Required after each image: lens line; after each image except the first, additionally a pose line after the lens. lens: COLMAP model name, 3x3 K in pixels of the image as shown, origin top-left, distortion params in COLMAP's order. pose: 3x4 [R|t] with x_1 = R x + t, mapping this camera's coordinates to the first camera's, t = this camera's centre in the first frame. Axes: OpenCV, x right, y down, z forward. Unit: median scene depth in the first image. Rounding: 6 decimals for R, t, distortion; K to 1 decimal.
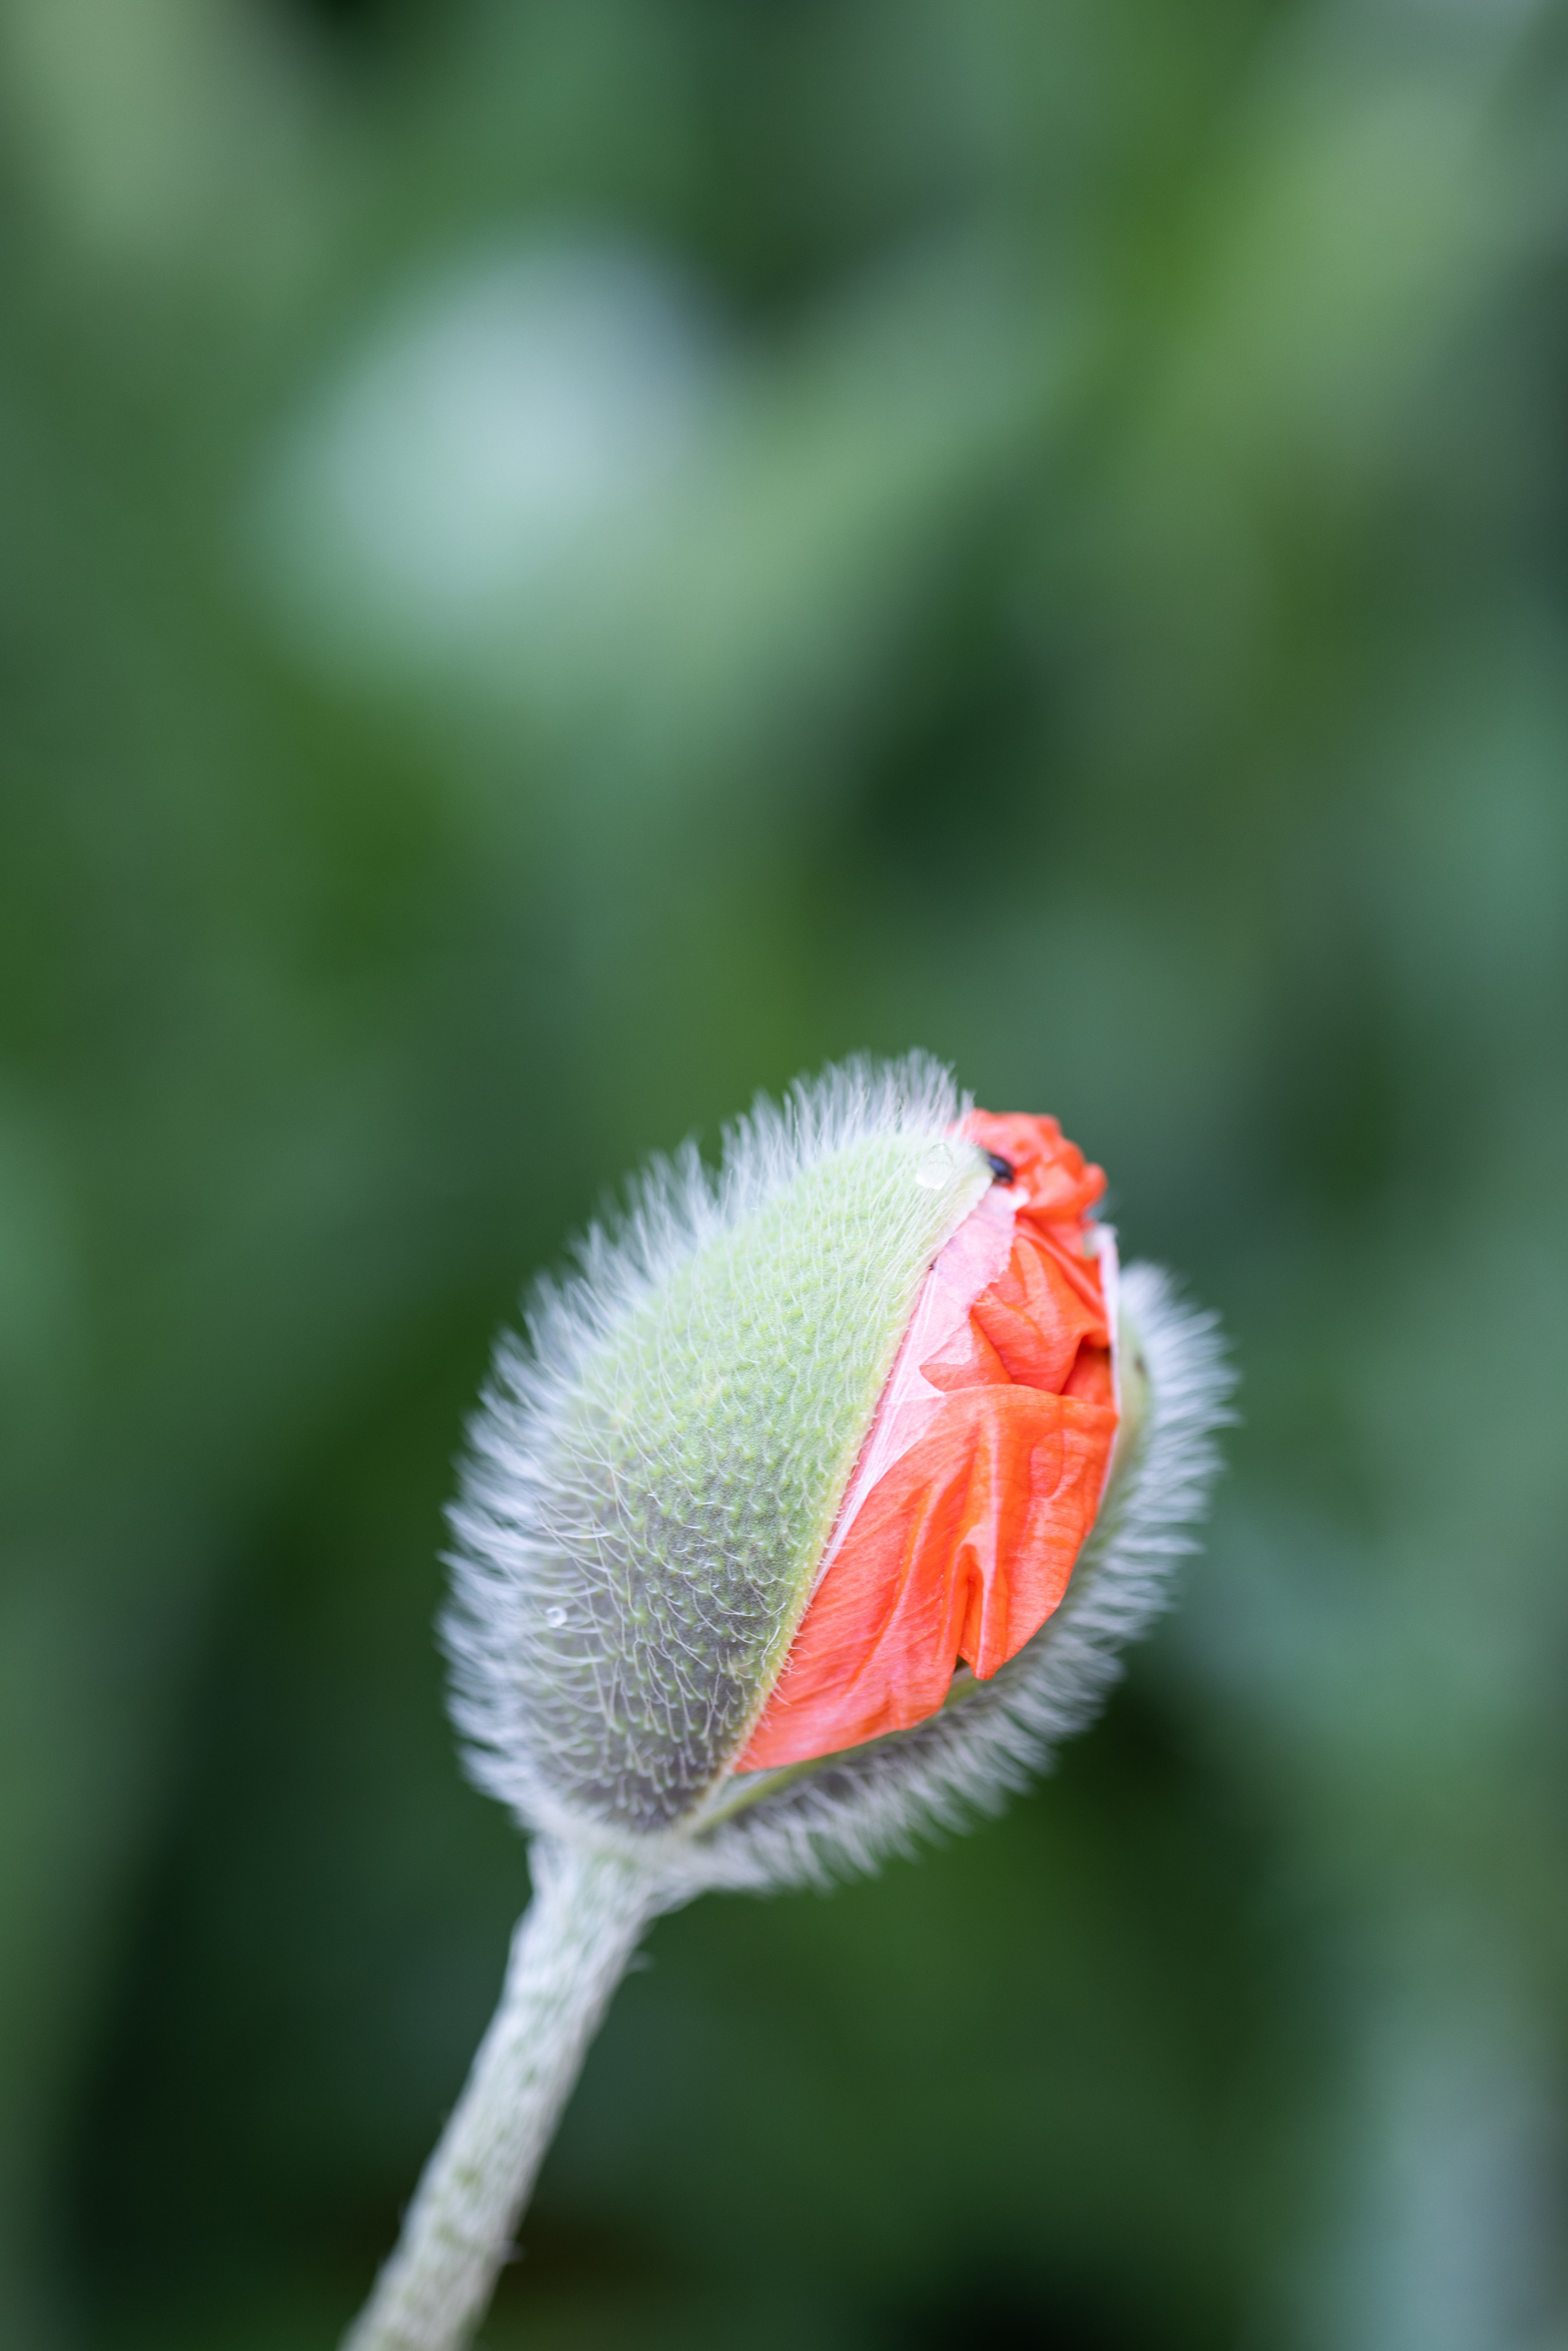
lens RADIAL K [[13656.1, 0, 792.1], [0, 13656.1, 1152.3], [0, 0, 1]] dist [2.045093, 0.000000]
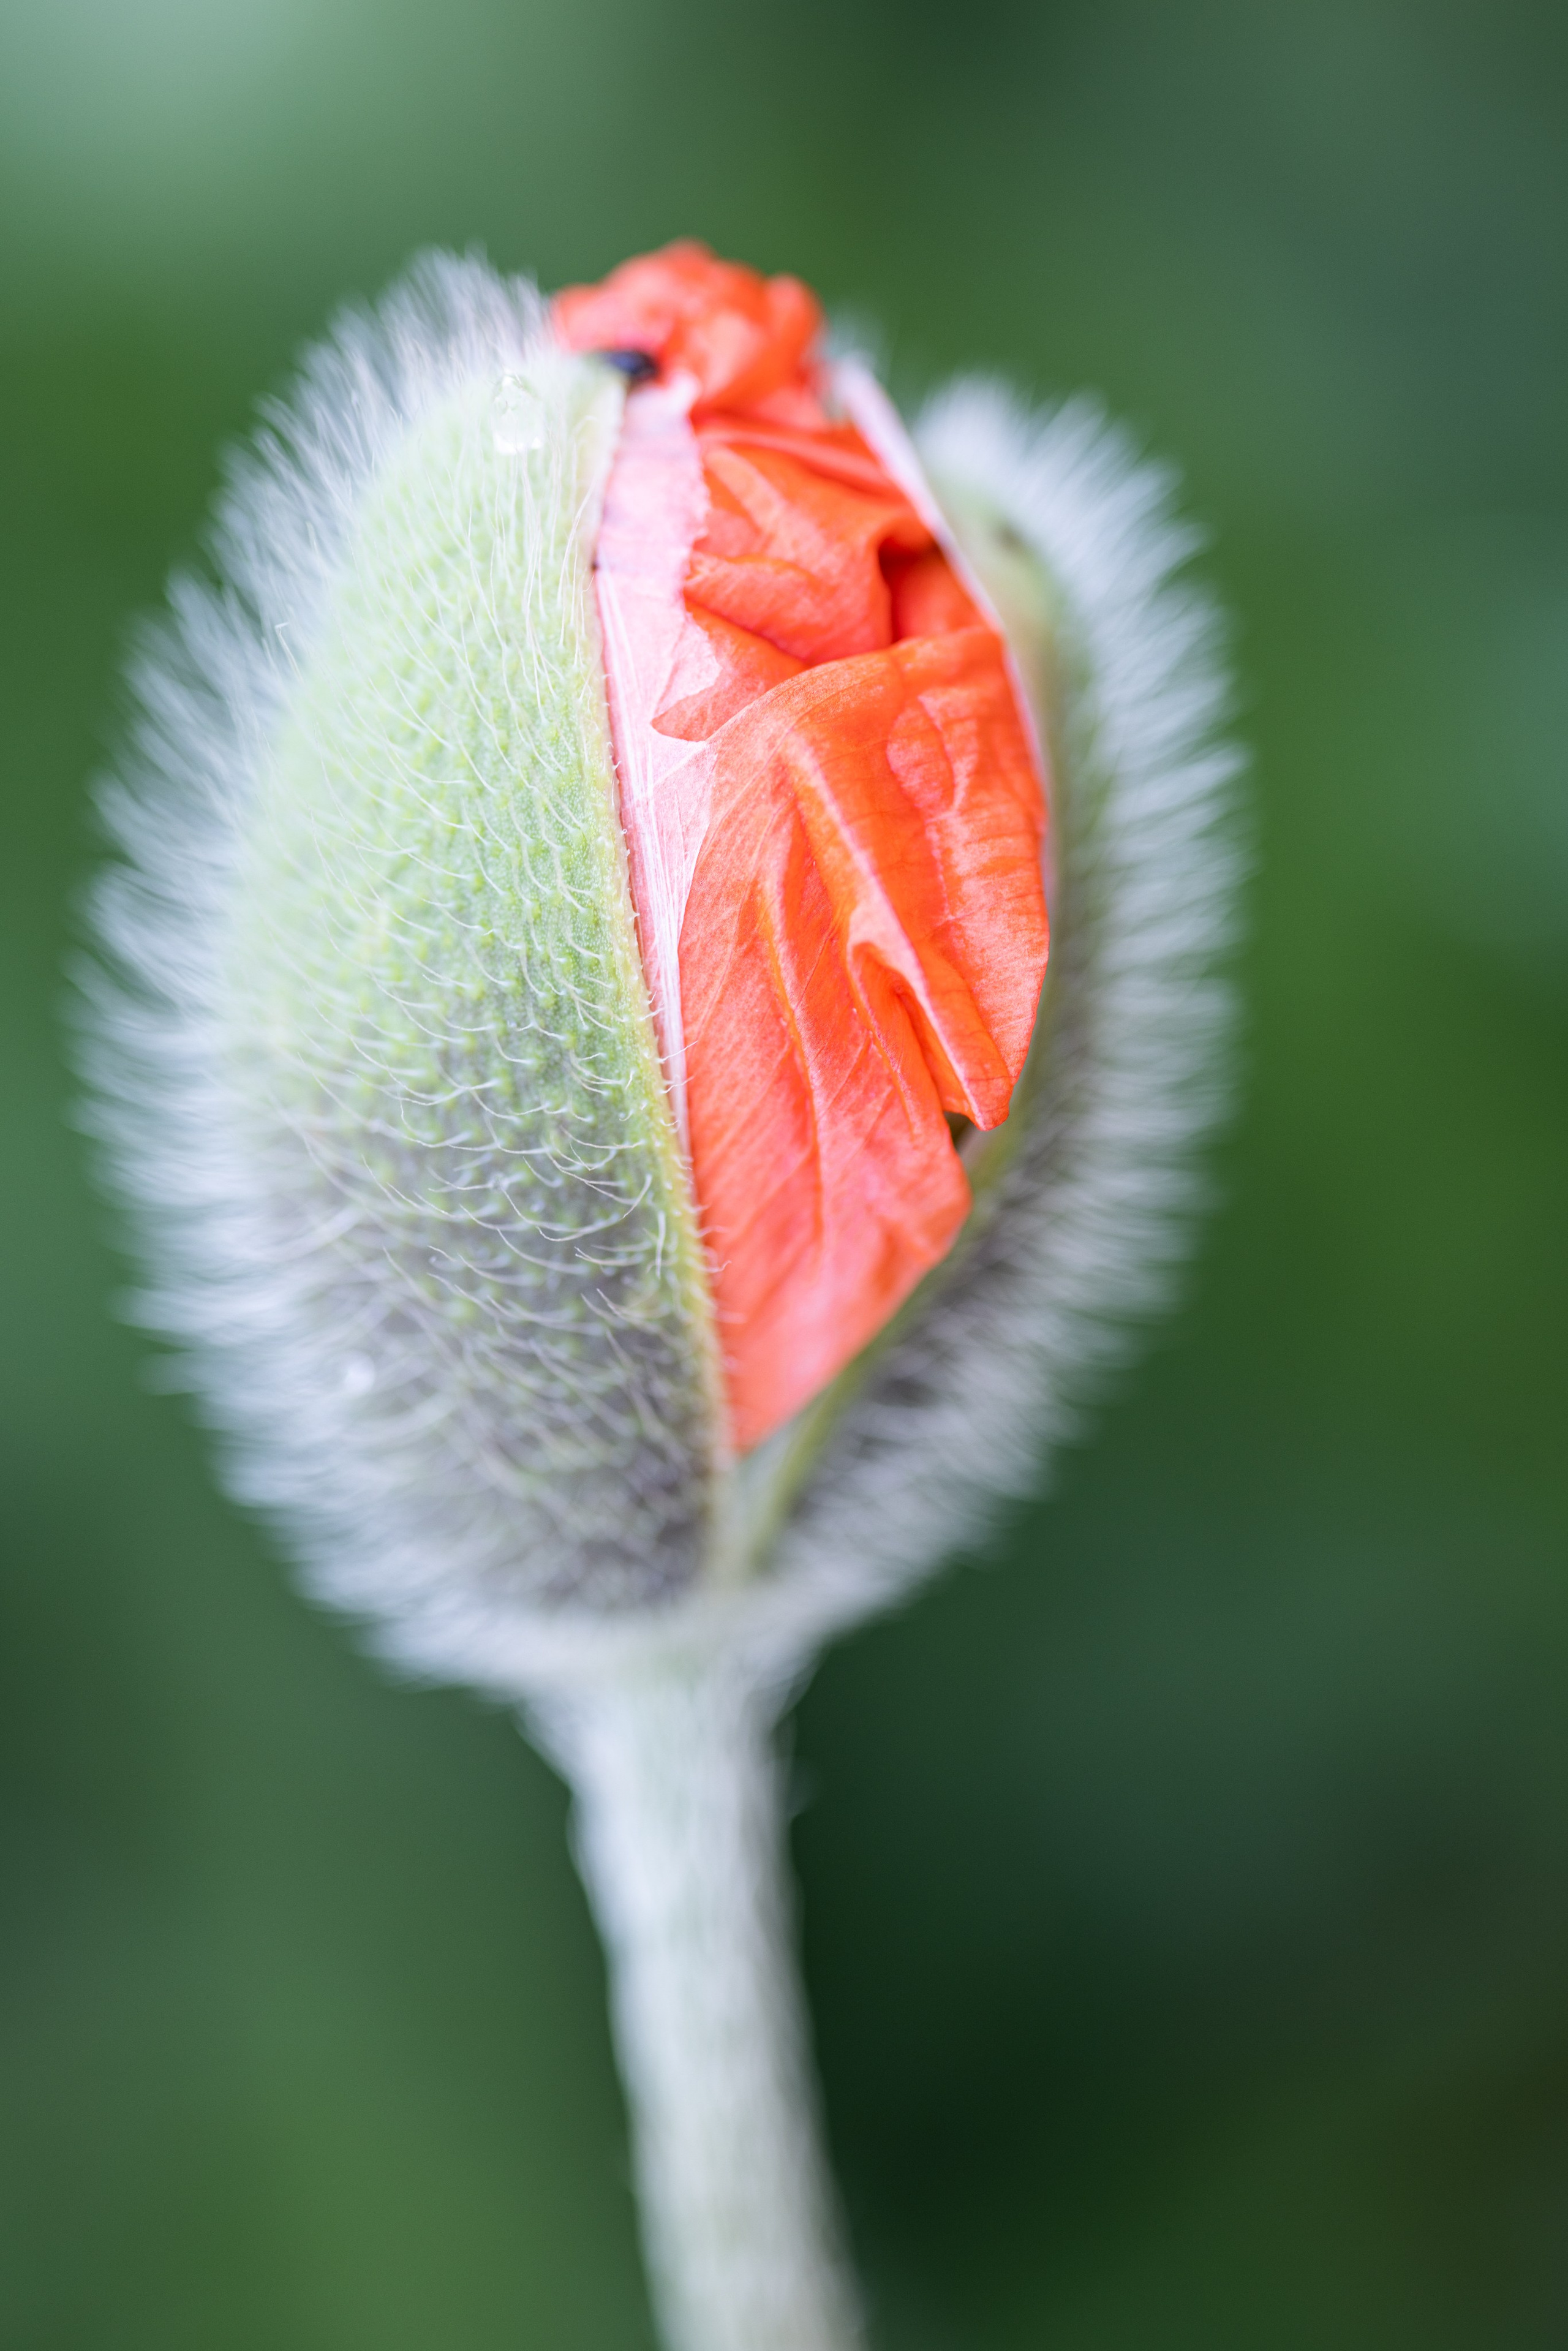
lens RADIAL K [[13656.1, 0, 764.9], [0, 13656.1, 1171.5], [0, 0, 1]] dist [2.045093, 0.000000]
pose [[0.867084, -0.485545, -0.111409, 0.070667], [0.487983, 0.872832, -0.006074, 0.038773], [0.100190, -0.049099, 0.993756, 0.403577]]
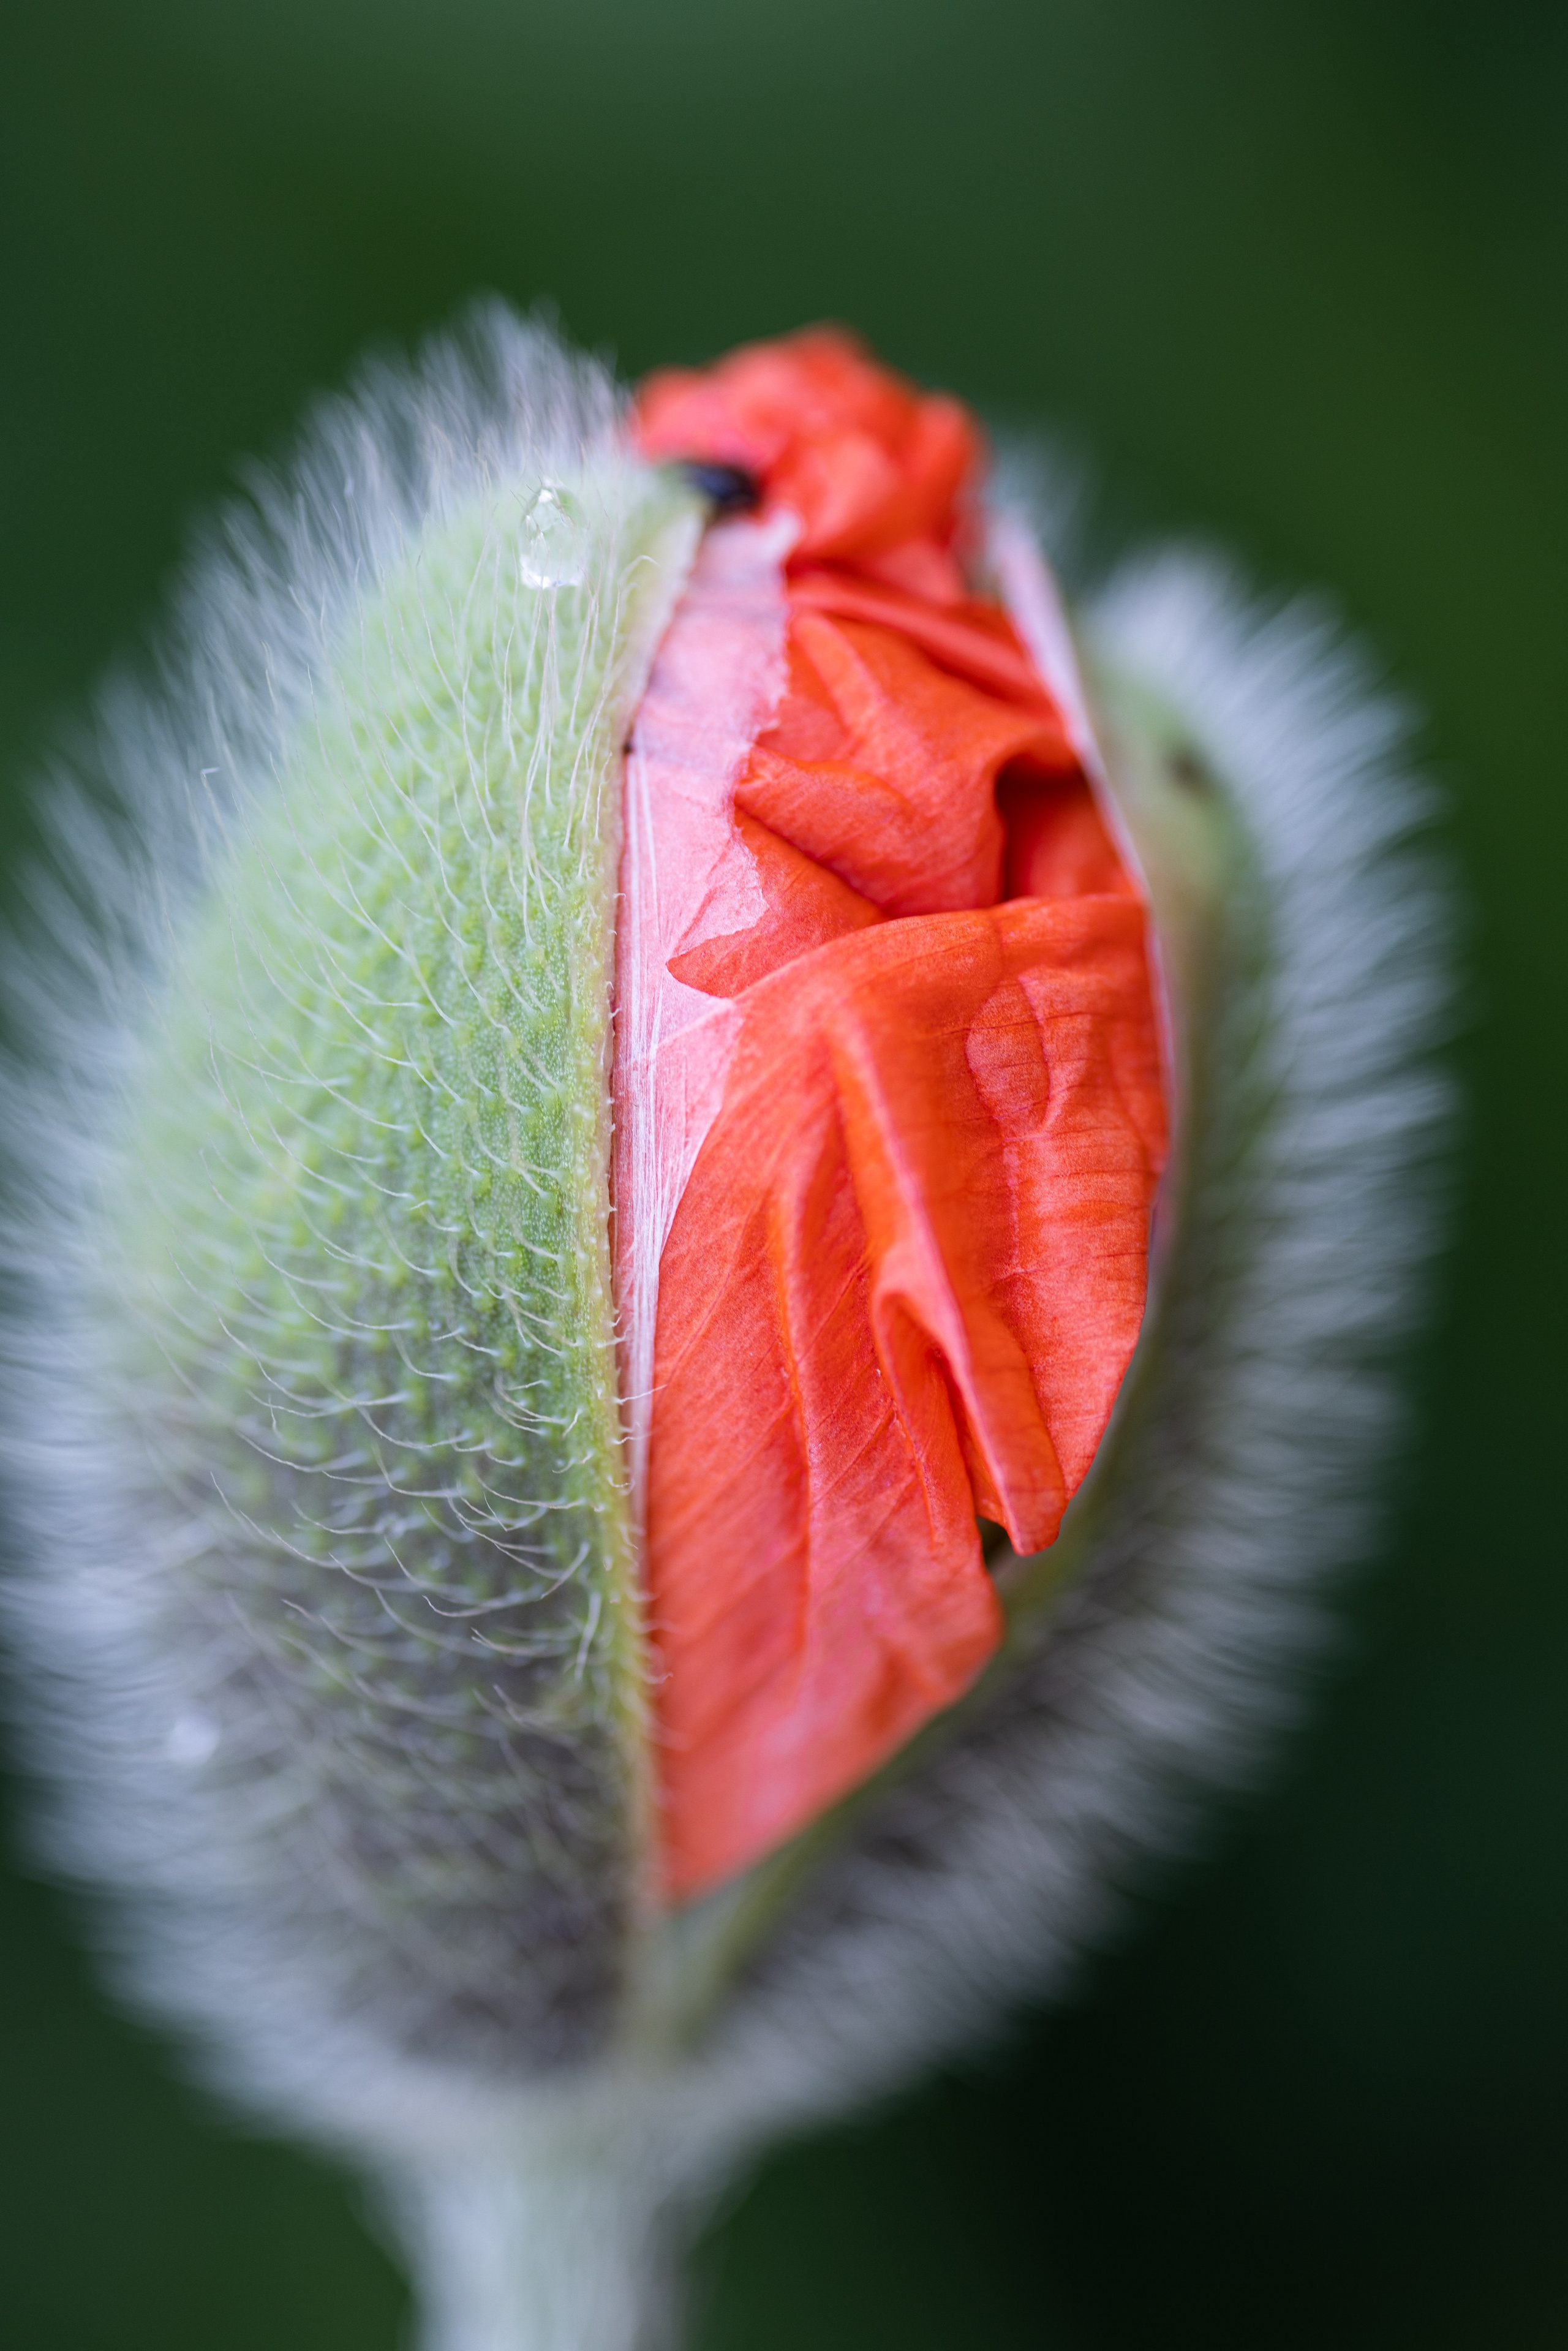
lens RADIAL K [[13656.1, 0, 785.3], [0, 13656.1, 1198.2], [0, 0, 1]] dist [2.045093, 0.000000]
pose [[0.917223, -0.354553, -0.181645, 0.093160], [0.361437, 0.932382, 0.005171, 0.022001], [0.167529, -0.070396, 0.983351, 0.548451]]
